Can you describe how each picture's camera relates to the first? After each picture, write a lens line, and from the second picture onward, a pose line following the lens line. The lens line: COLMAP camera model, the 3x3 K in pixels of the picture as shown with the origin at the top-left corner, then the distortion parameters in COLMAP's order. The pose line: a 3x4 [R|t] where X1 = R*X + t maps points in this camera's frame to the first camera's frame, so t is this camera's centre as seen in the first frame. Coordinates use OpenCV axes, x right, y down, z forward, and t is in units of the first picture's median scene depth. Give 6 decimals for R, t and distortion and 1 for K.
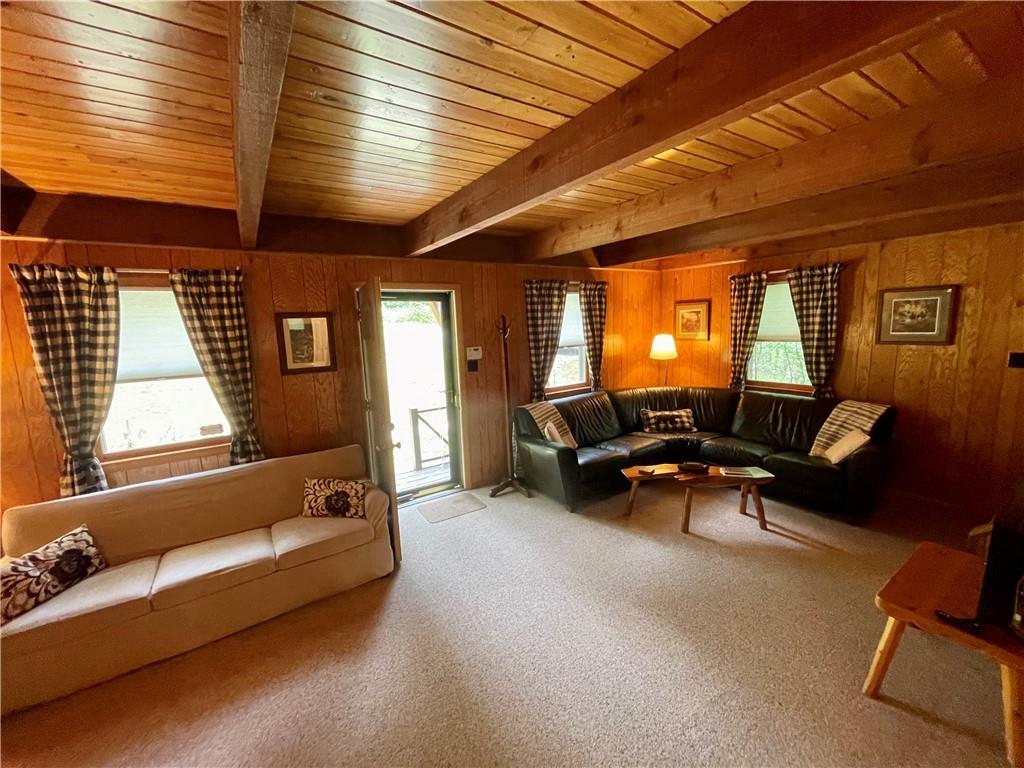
lens RADIAL K [[420.6, 0, 512.0], [0, 420.6, 384.0], [0, 0, 1]] dist [0.001760, 0.000340]
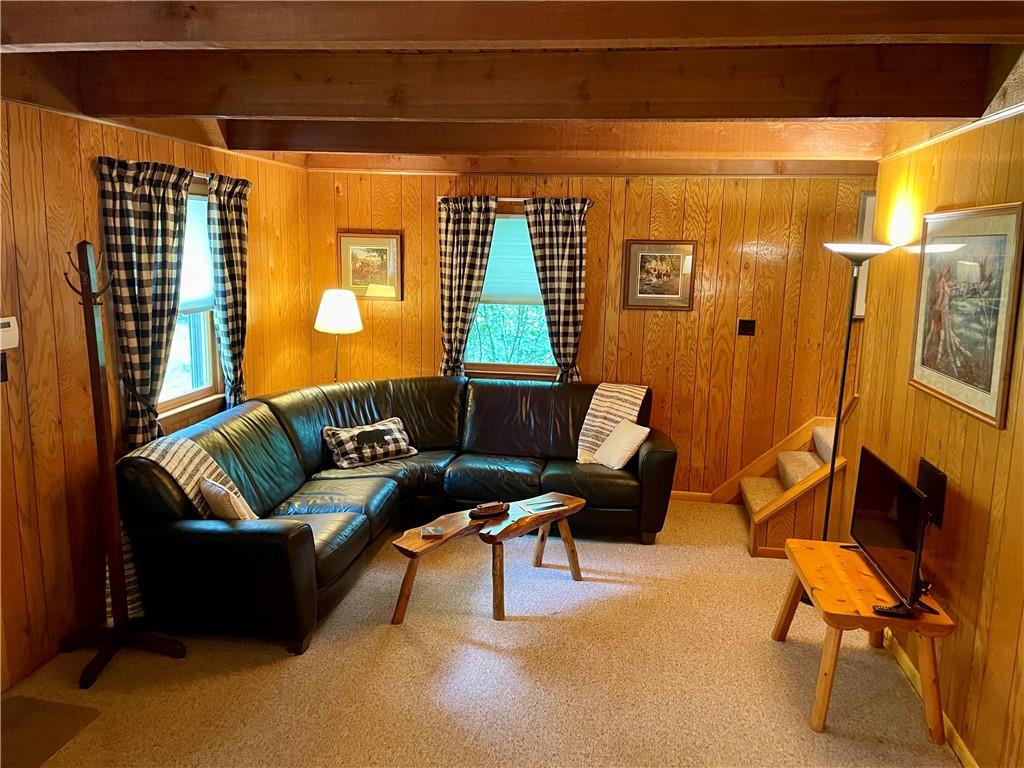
lens RADIAL K [[775.9, 0, 512.0], [0, 775.9, 384.0], [0, 0, 1]] dist [0.083542, -0.001263]
pose [[0.666606, -0.078401, 0.741276, -0.317579], [0.060584, 0.996862, 0.050951, -0.037675], [-0.742944, 0.010945, 0.669264, 0.172870]]
